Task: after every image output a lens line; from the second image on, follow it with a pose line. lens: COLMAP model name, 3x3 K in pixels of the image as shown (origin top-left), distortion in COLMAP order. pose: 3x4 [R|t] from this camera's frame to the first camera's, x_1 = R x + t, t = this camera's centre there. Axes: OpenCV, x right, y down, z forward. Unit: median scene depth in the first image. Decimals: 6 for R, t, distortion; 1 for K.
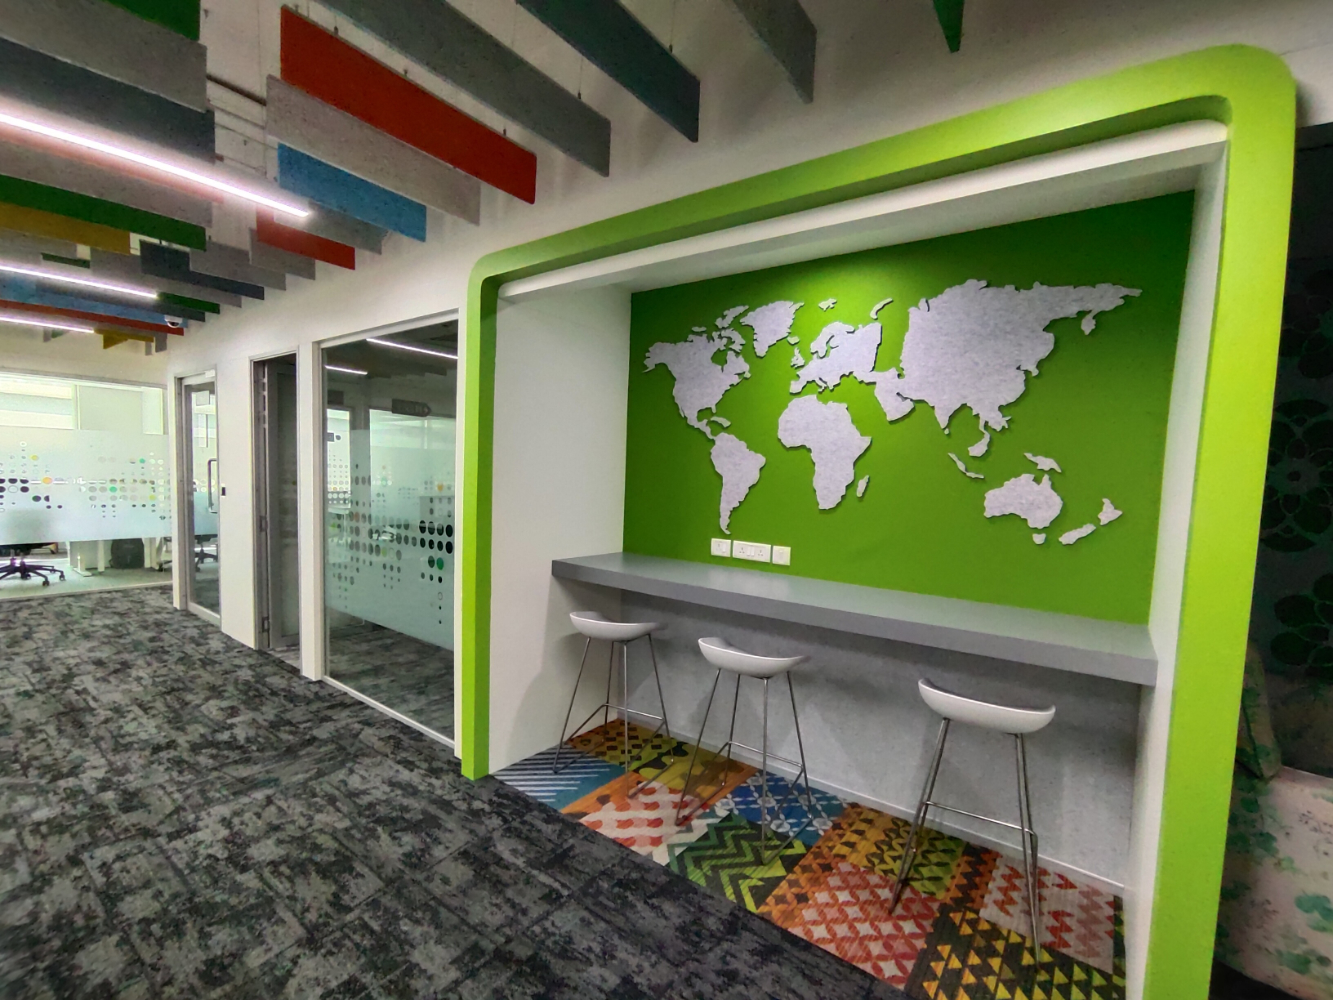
lens RADIAL K [[598.9, 0, 654.4], [0, 598.9, 502.8], [0, 0, 1]] dist [-0.018232, 0.005799]
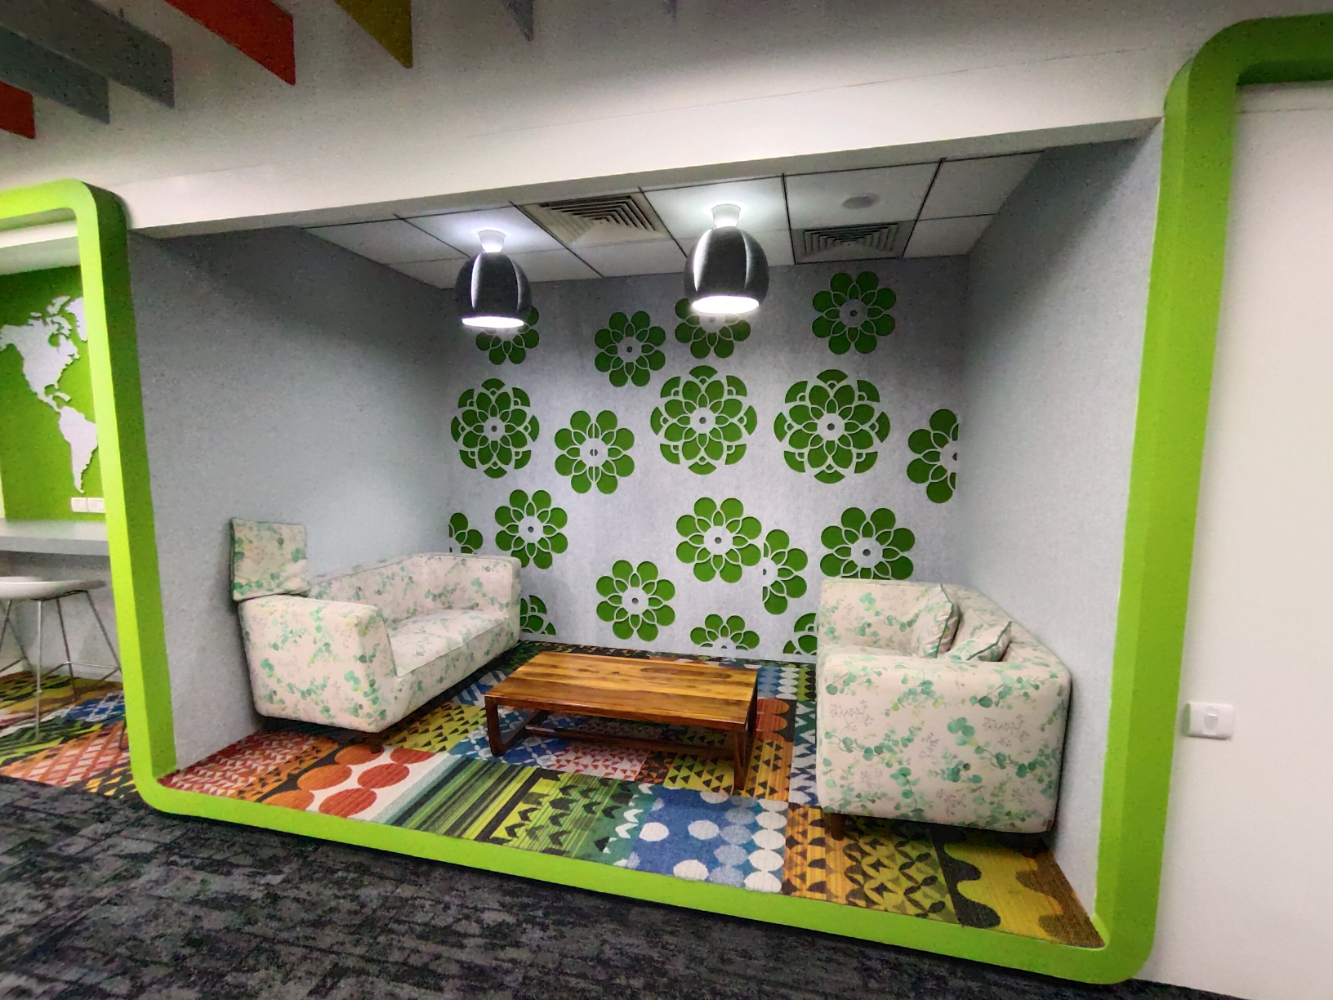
lens RADIAL K [[598.9, 0, 666.4], [0, 598.9, 497.3], [0, 0, 1]] dist [-0.018232, 0.005799]
pose [[0.913817, -0.076383, 0.398878, 0.715151], [0.056168, 0.996485, 0.062144, 0.053520], [-0.402223, -0.034385, 0.914896, -0.527079]]
